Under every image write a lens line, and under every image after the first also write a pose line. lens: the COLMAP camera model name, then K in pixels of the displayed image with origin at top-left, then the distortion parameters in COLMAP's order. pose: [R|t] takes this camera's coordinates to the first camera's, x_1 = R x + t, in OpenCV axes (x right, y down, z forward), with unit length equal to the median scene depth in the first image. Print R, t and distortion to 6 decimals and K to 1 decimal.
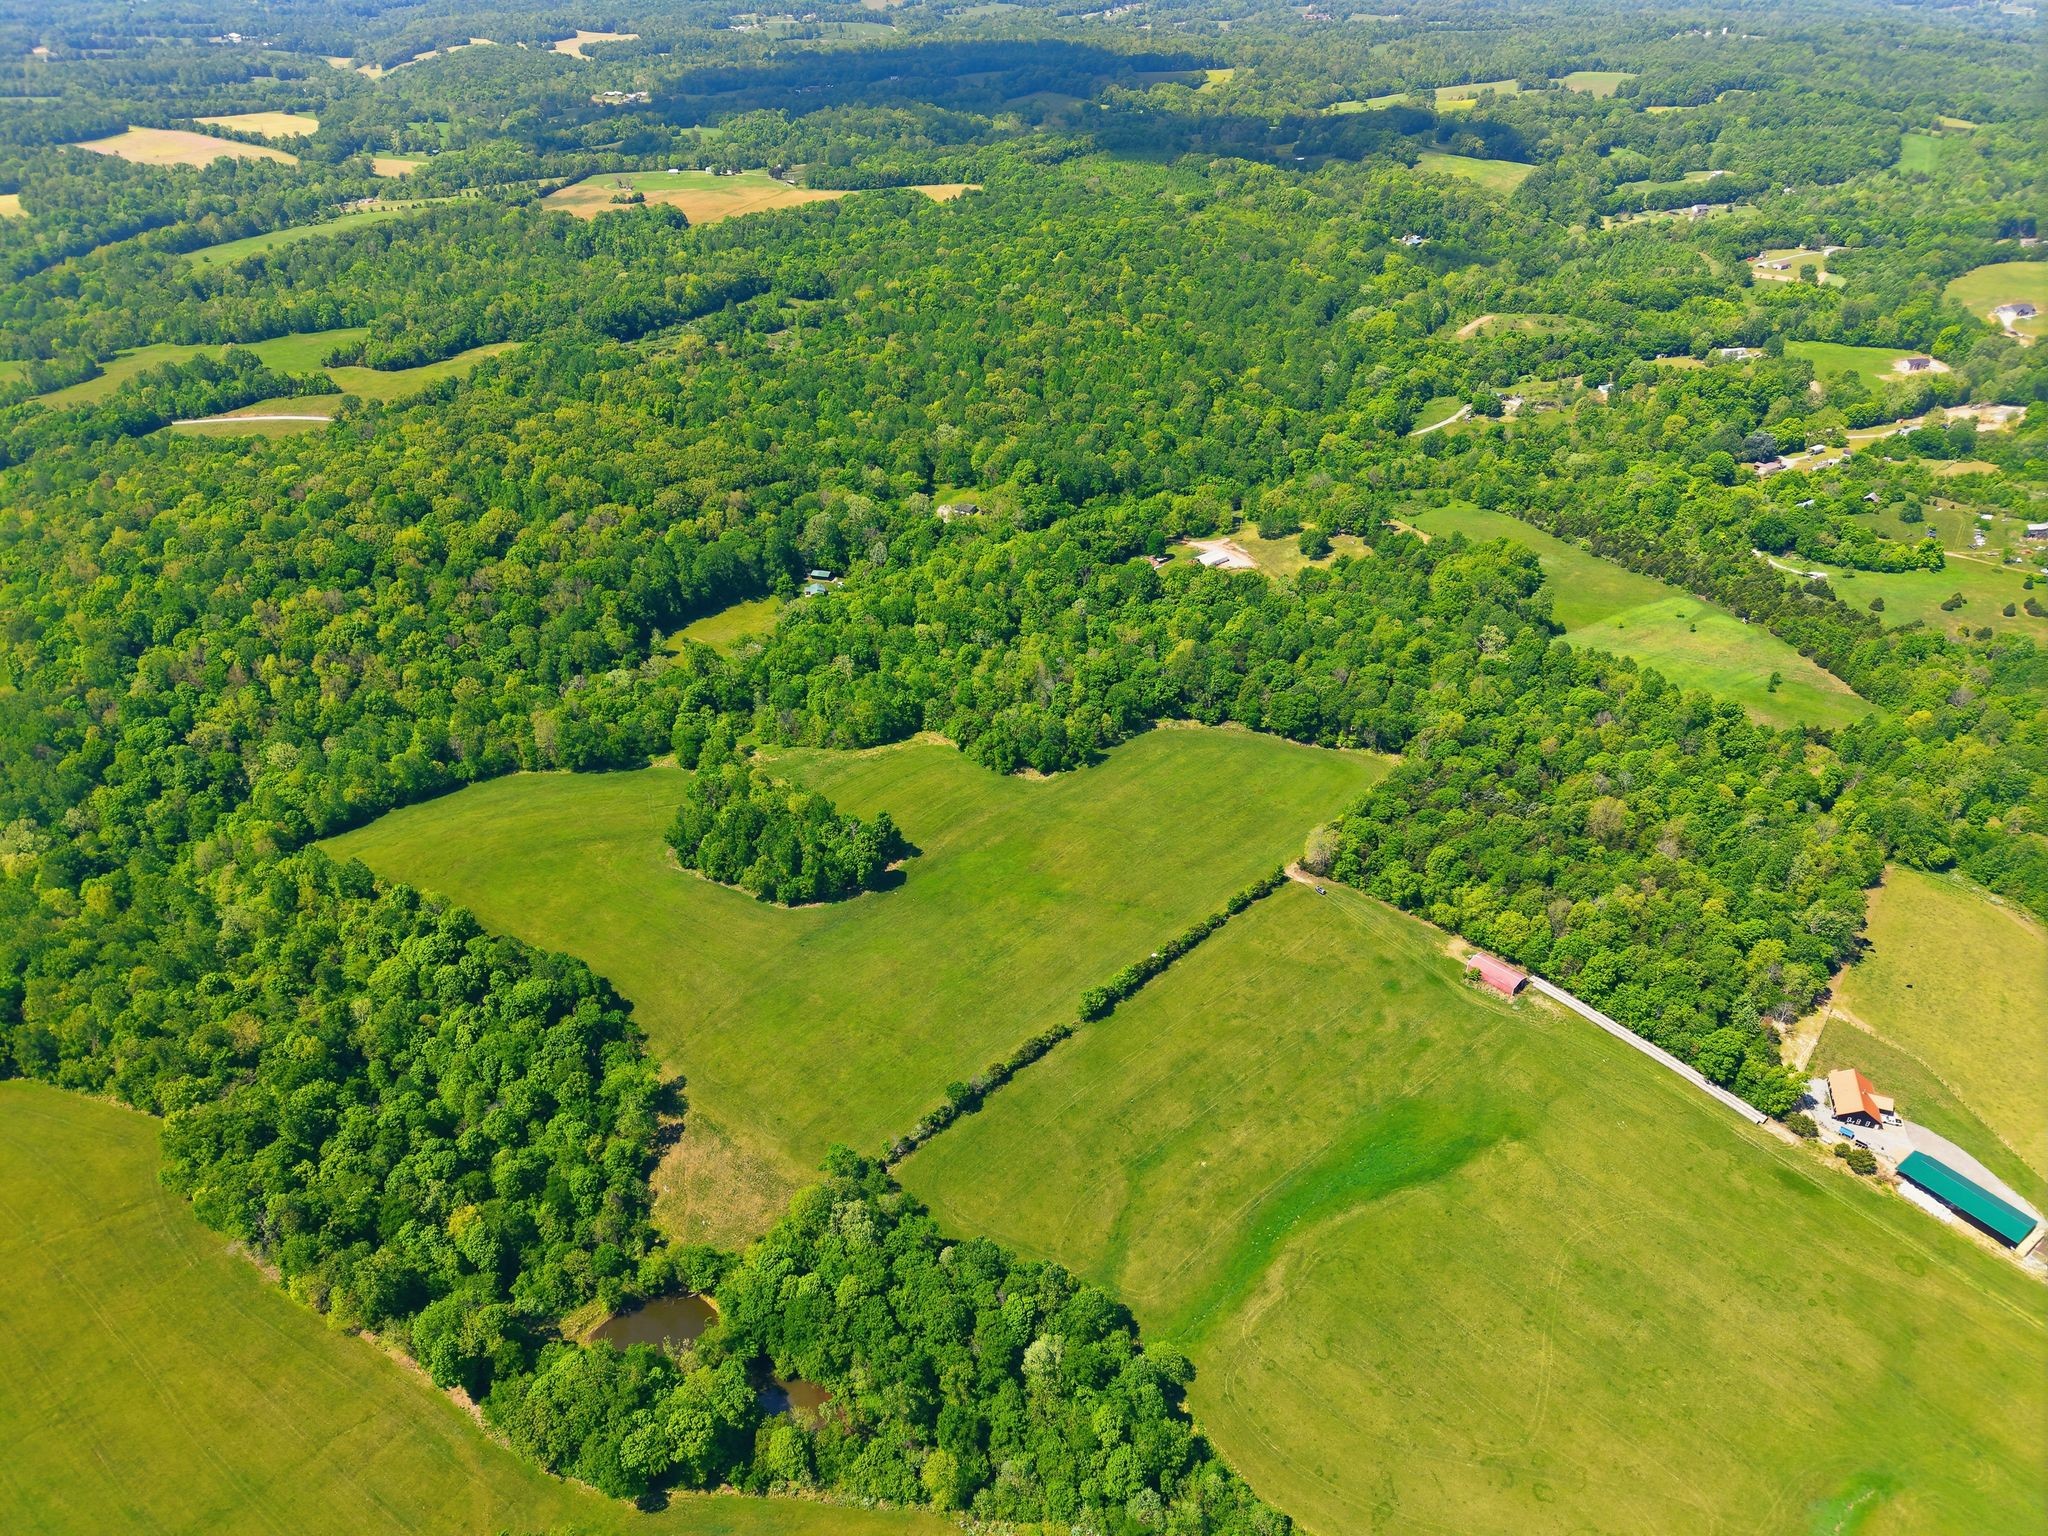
lens RADIAL K [[1370.1, 0, 1020.9], [0, 1370.1, 767.9], [0, 0, 1]] dist [0.010637, -0.007693]
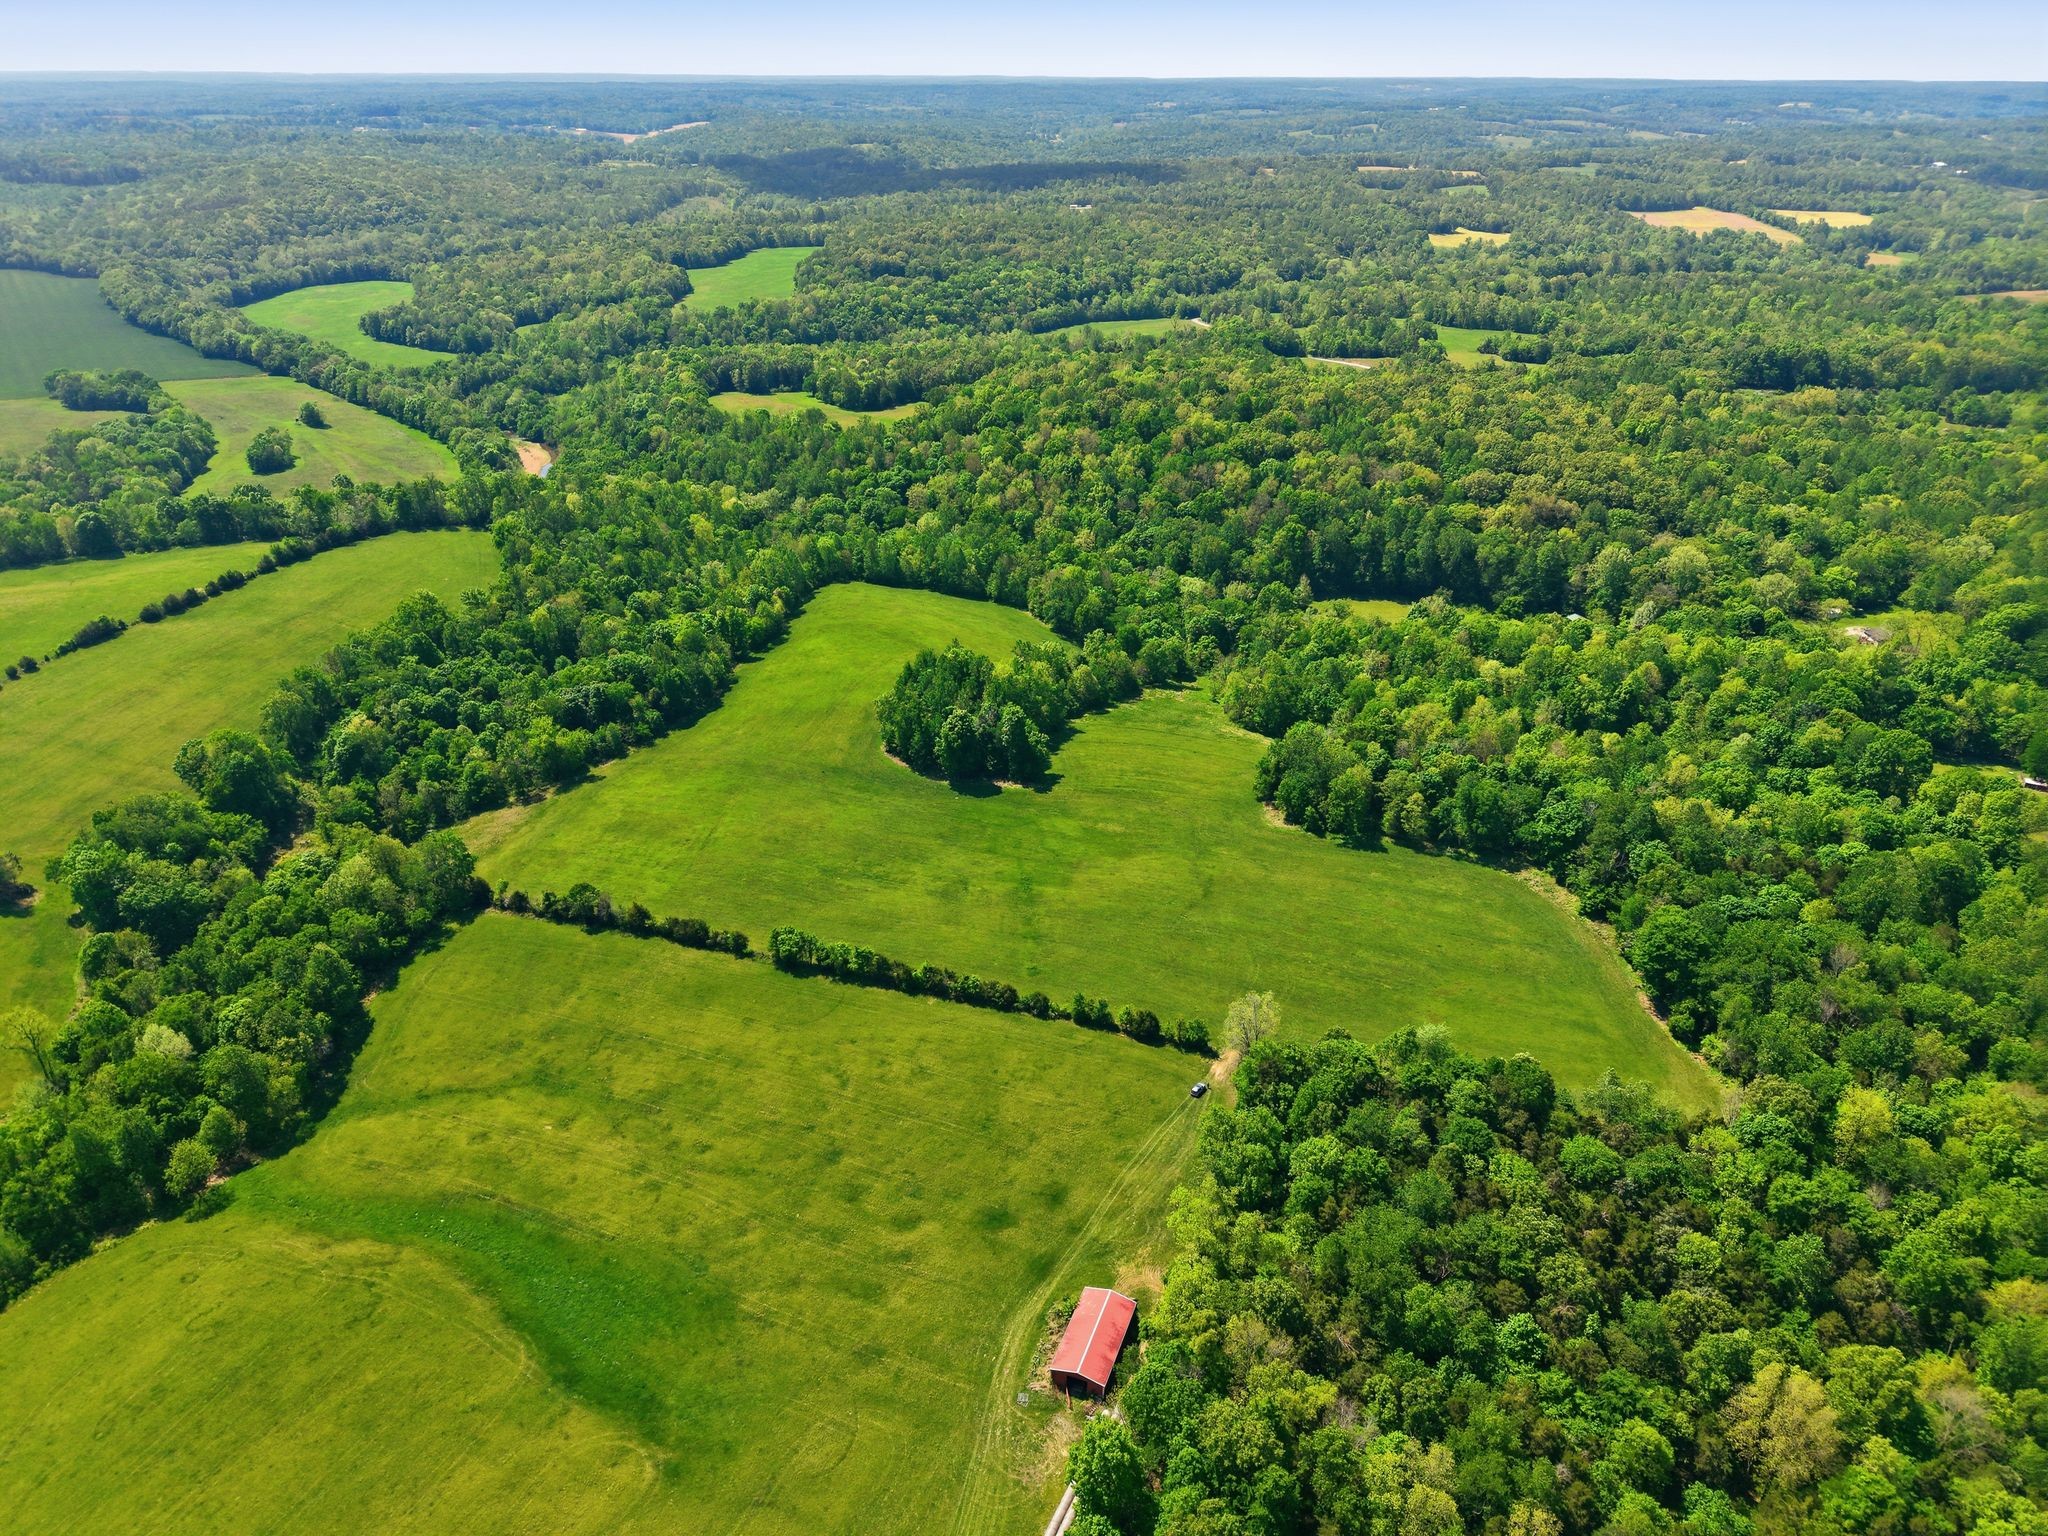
lens RADIAL K [[1368.5, 0, 1024.0], [0, 1368.5, 768.0], [0, 0, 1]] dist [0.023215, -0.020077]
pose [[0.435129, 0.409514, -0.801849, 0.398330], [-0.494048, 0.853127, 0.167604, -0.054397], [0.752714, 0.323223, 0.573540, 0.405402]]
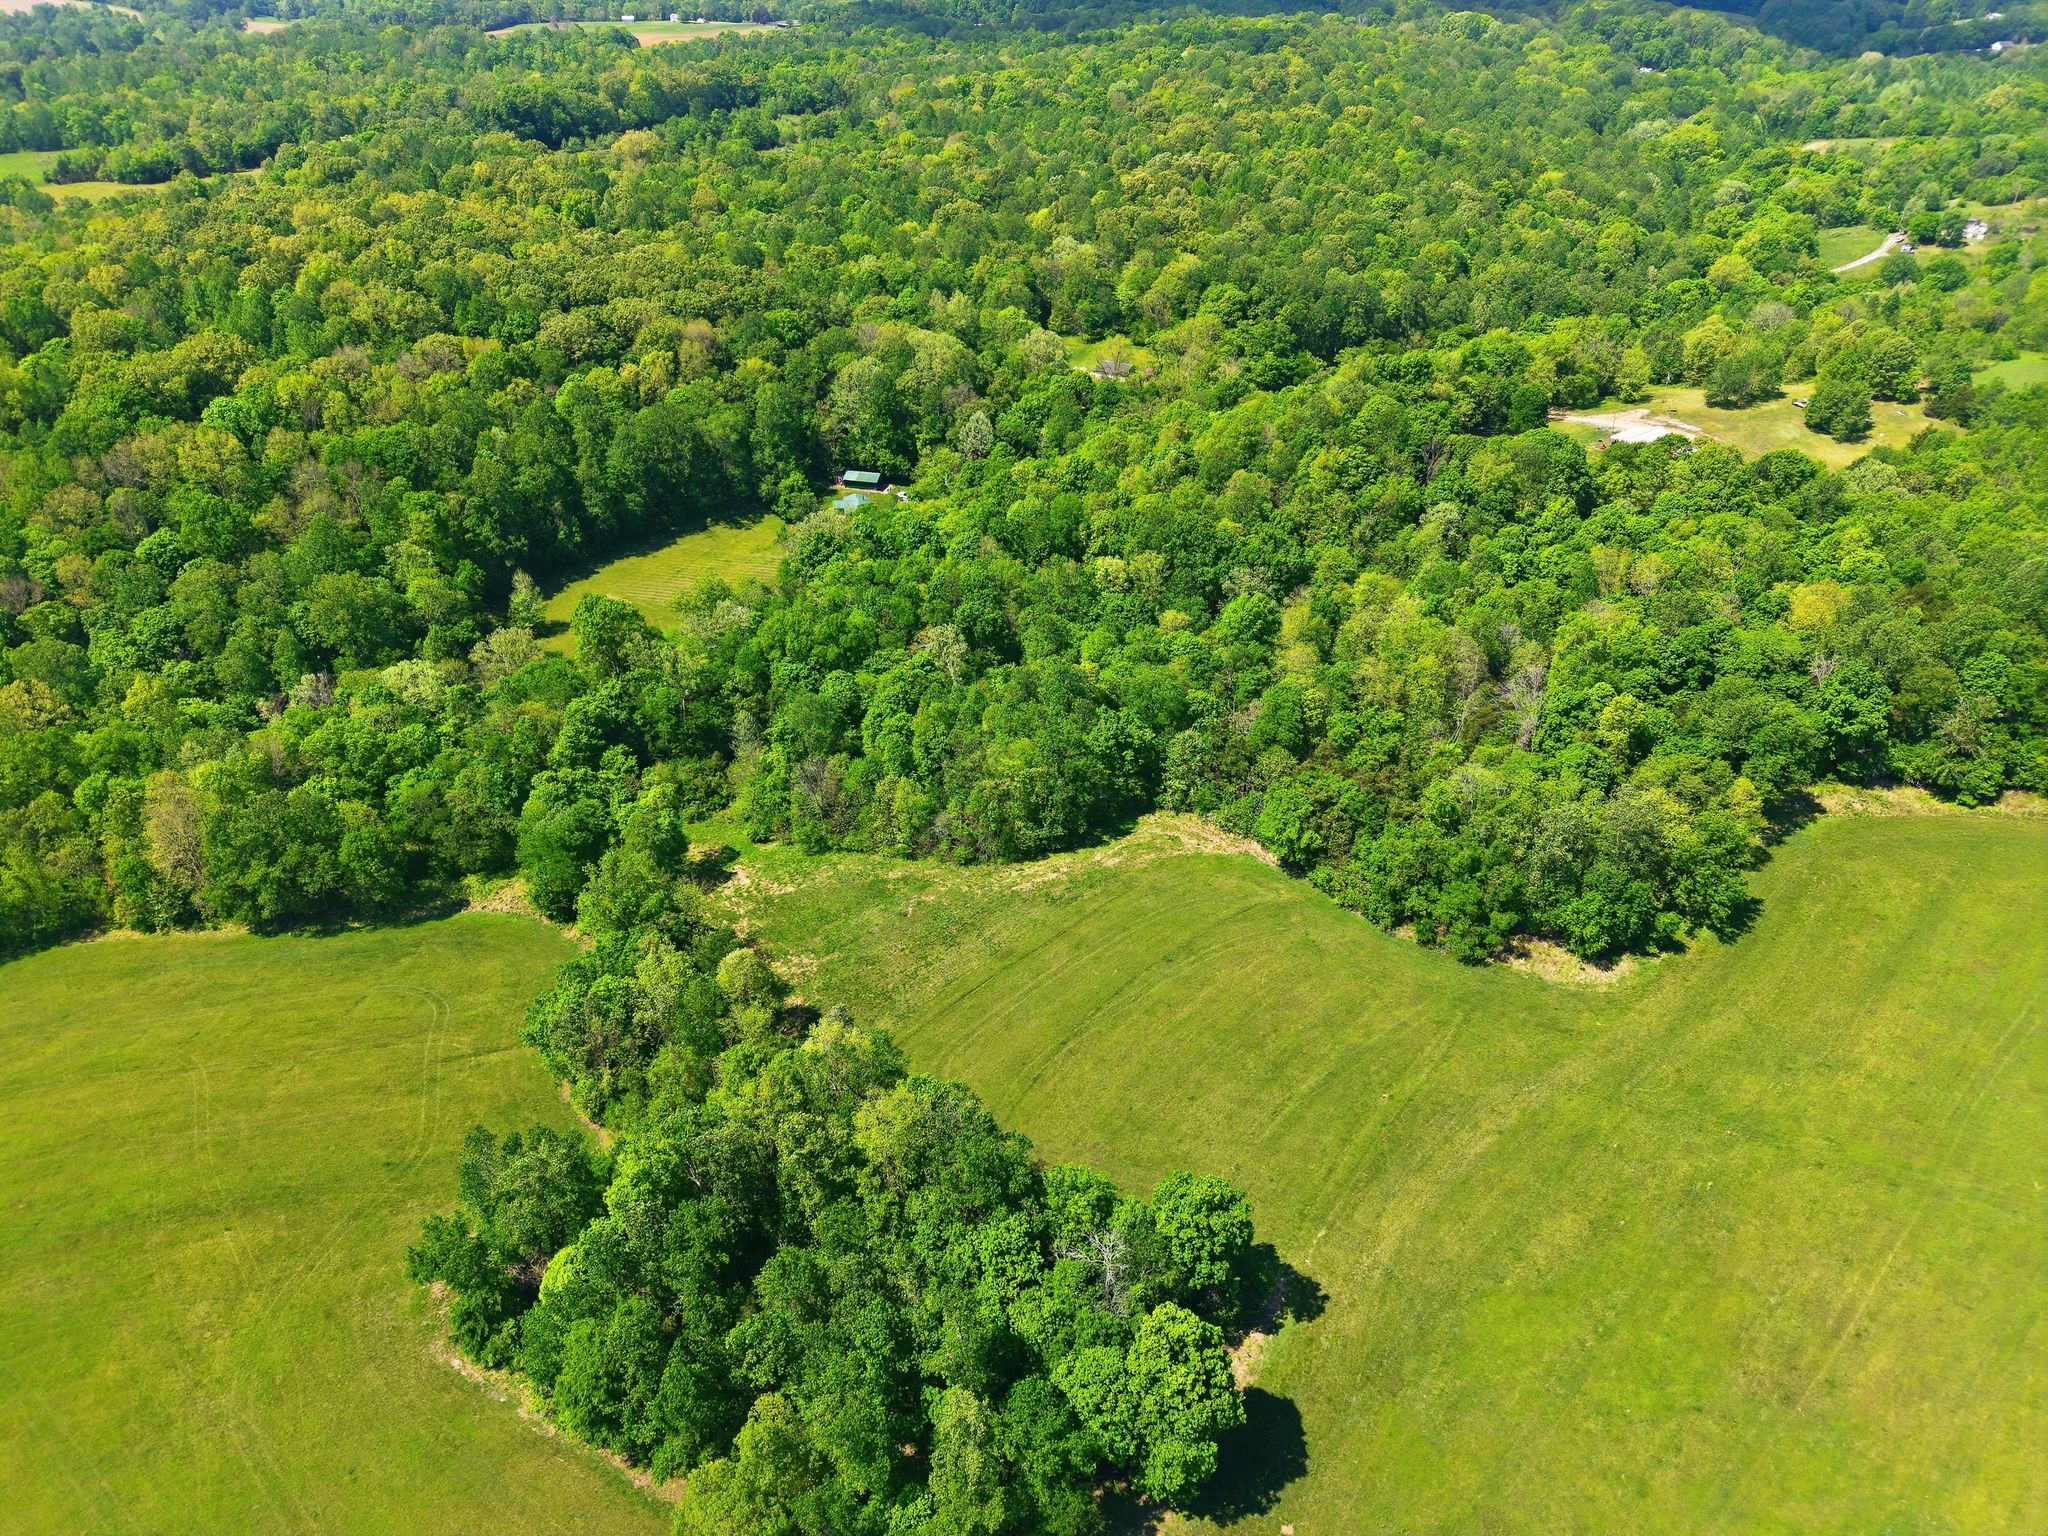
lens RADIAL K [[1399.8, 0, 991.6], [0, 1399.8, 761.5], [0, 0, 1]] dist [-0.008755, -0.002672]
pose [[0.999952, -0.001925, -0.009622, -0.103035], [0.001871, 0.999982, -0.005666, -0.034869], [0.009633, 0.005648, 0.999938, 0.528555]]
